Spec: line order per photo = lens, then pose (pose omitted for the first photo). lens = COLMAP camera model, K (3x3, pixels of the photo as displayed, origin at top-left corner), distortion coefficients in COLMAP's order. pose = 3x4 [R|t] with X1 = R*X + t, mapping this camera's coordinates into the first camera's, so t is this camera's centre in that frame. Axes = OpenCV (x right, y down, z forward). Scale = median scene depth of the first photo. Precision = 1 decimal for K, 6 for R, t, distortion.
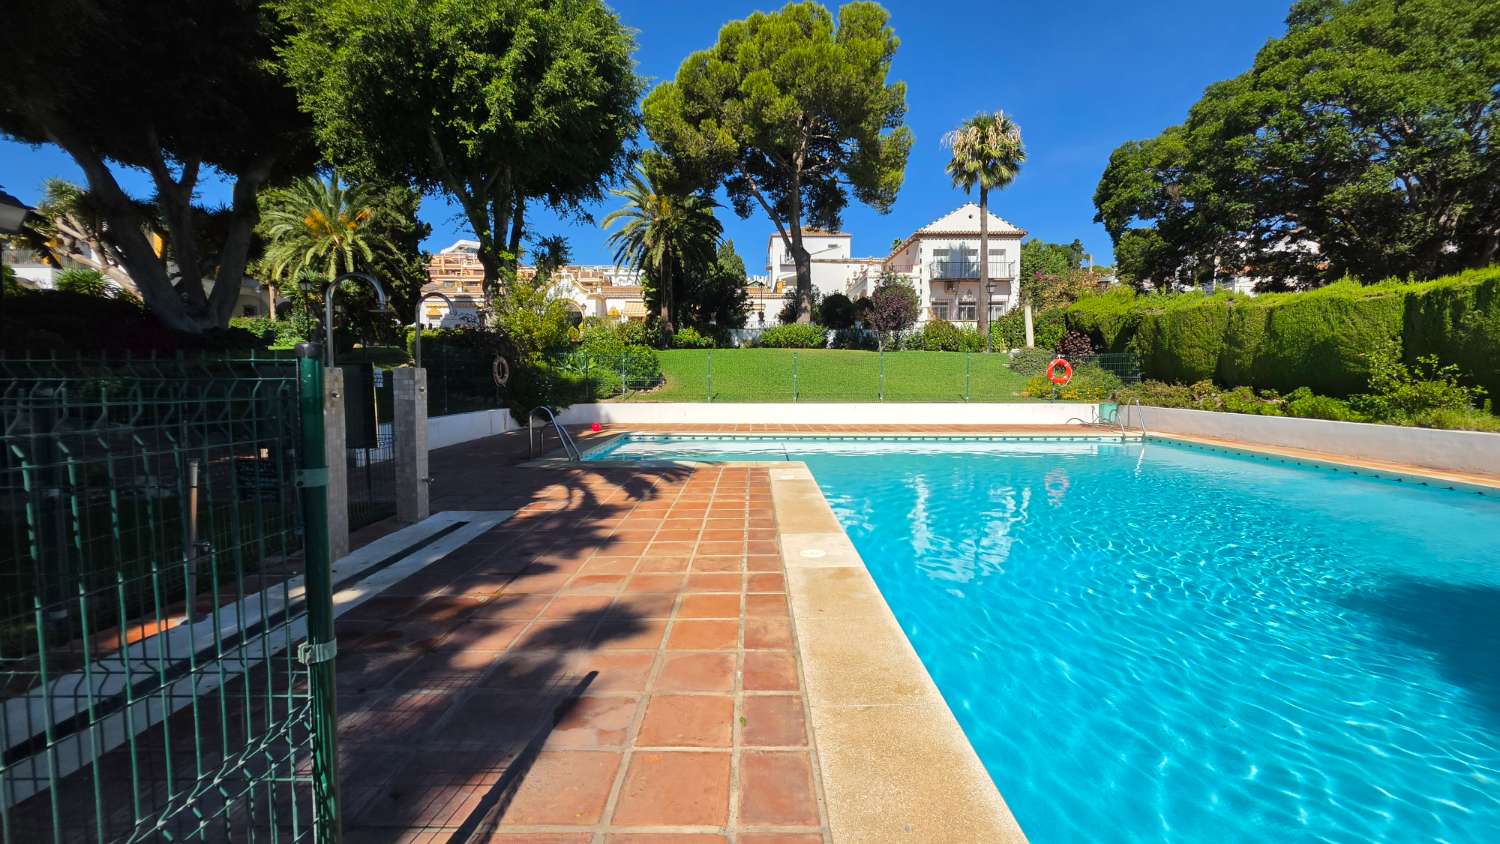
lens RADIAL K [[598.3, 0, 748.6], [0, 598.3, 413.1], [0, 0, 1]] dist [-0.000994, -0.000047]
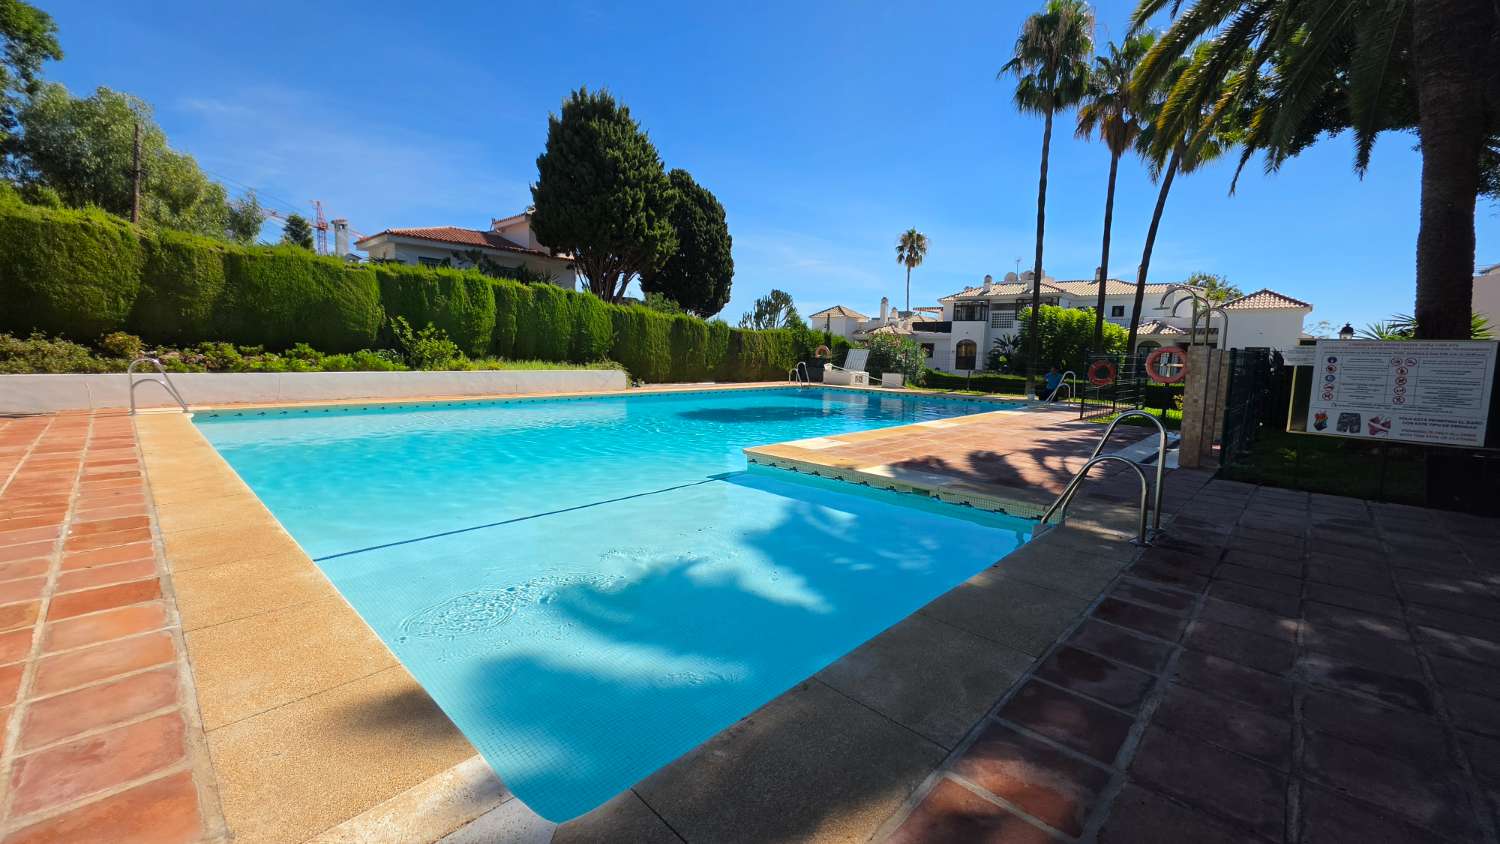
lens RADIAL K [[598.3, 0, 743.6], [0, 598.3, 404.4], [0, 0, 1]] dist [-0.000994, -0.000047]
pose [[-0.729522, -0.081822, 0.679046, -0.185286], [0.015840, 0.990531, 0.136372, -0.037285], [-0.683774, 0.110243, -0.721318, 0.676513]]
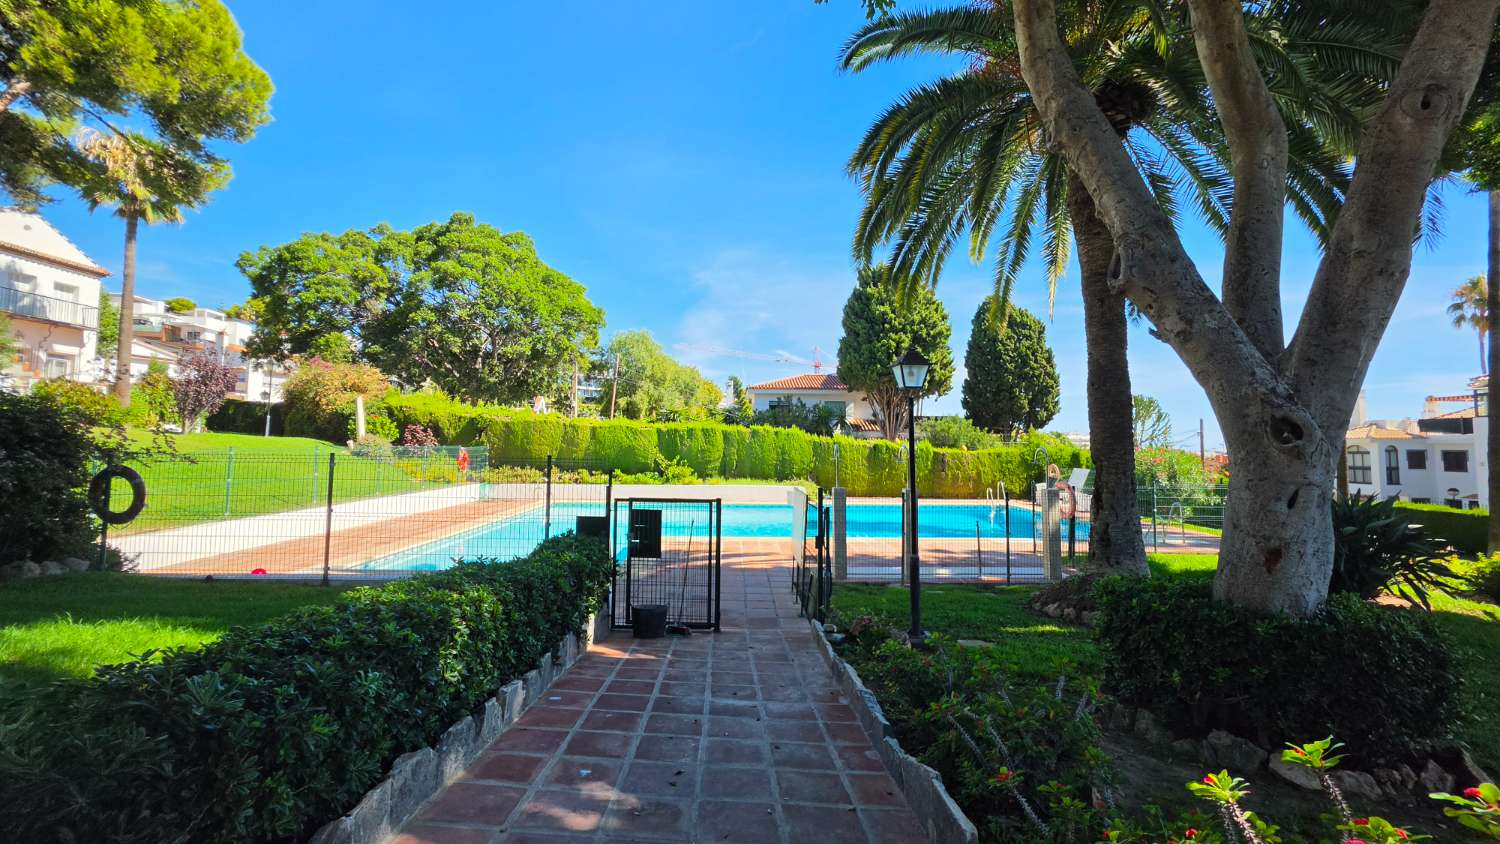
lens RADIAL K [[598.3, 0, 747.1], [0, 598.3, 406.8], [0, 0, 1]] dist [-0.000994, -0.000047]
pose [[-0.035242, 0.064207, 0.997314, -0.594538], [0.053155, 0.996642, -0.062286, -0.057123], [-0.997964, 0.050817, -0.038537, 0.348425]]
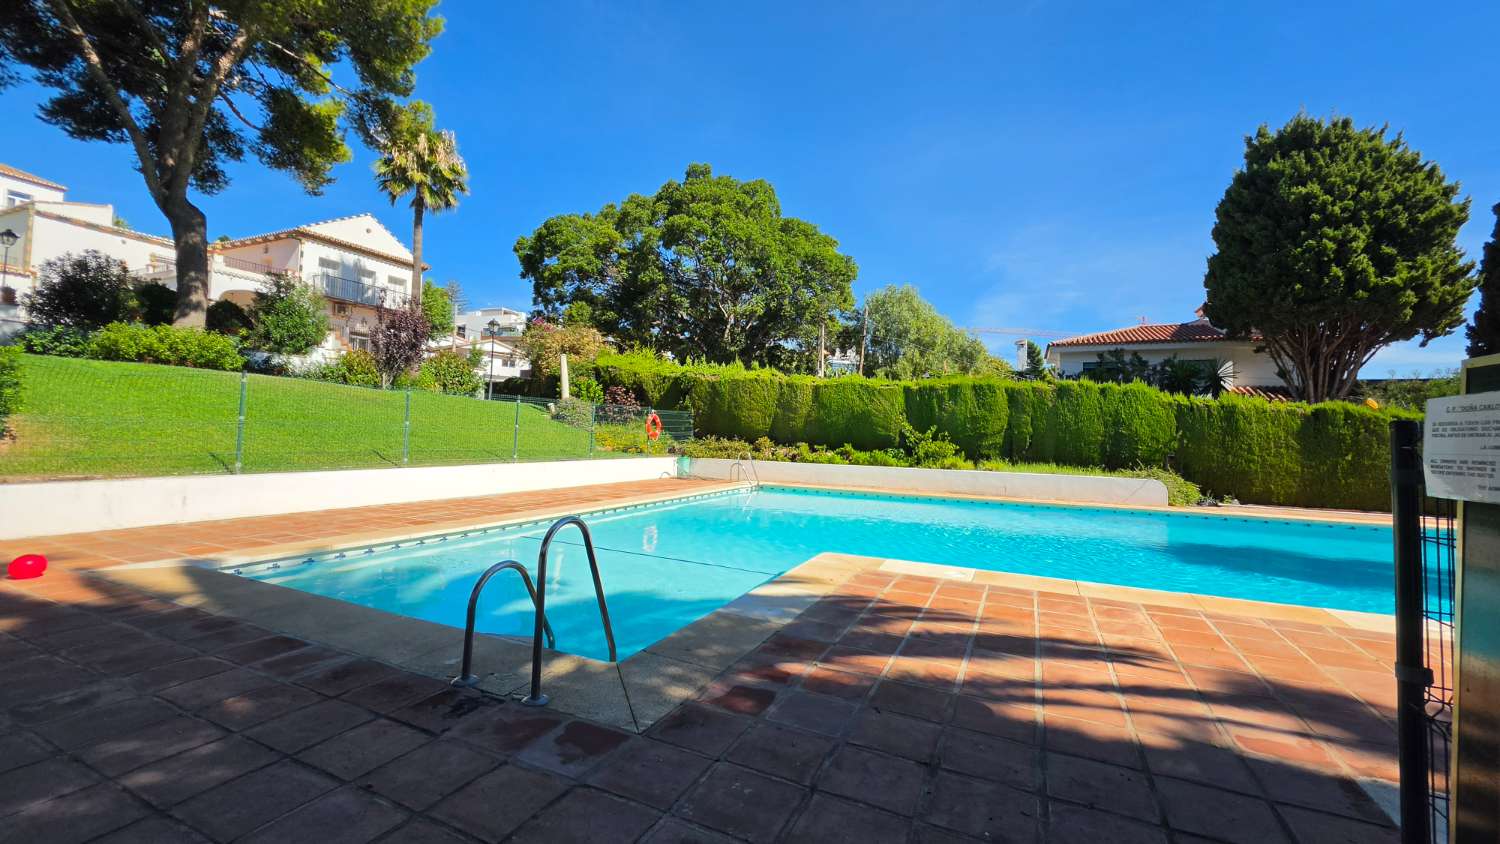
lens RADIAL K [[598.3, 0, 750.8], [0, 598.3, 404.4], [0, 0, 1]] dist [-0.000994, -0.000047]
pose [[0.413612, 0.057009, 0.908667, -0.257338], [0.029461, 0.996677, -0.075940, -0.019764], [-0.909977, 0.058180, 0.410558, 0.339057]]
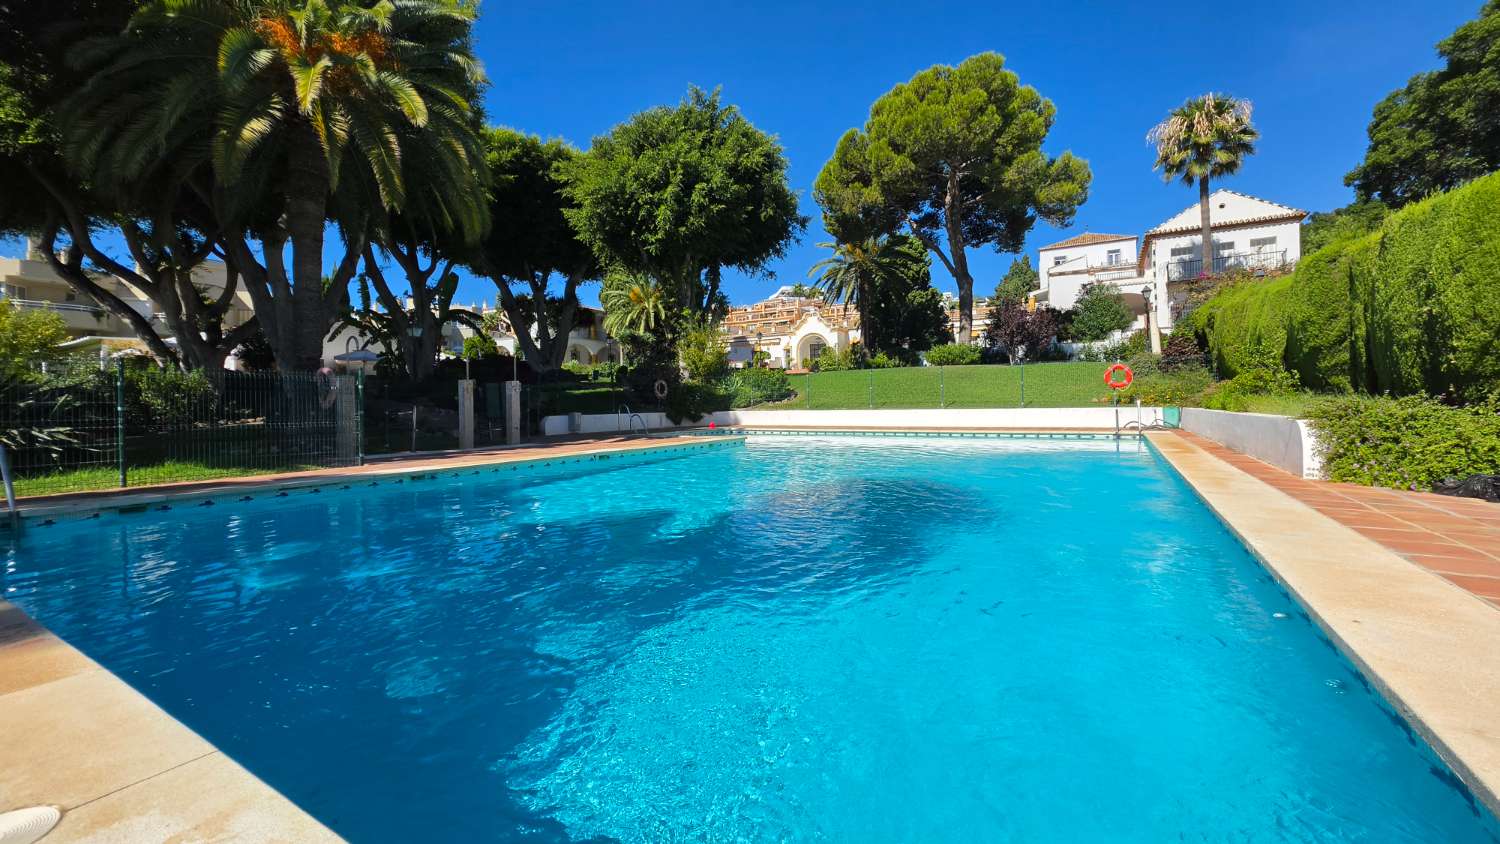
lens RADIAL K [[598.3, 0, 751.9], [0, 598.3, 416.3], [0, 0, 1]] dist [-0.000994, -0.000047]
pose [[0.863777, -0.005312, -0.503847, 0.378914], [-0.015063, 0.999225, -0.036359, 0.035942], [0.503649, 0.038996, 0.863028, -0.151916]]
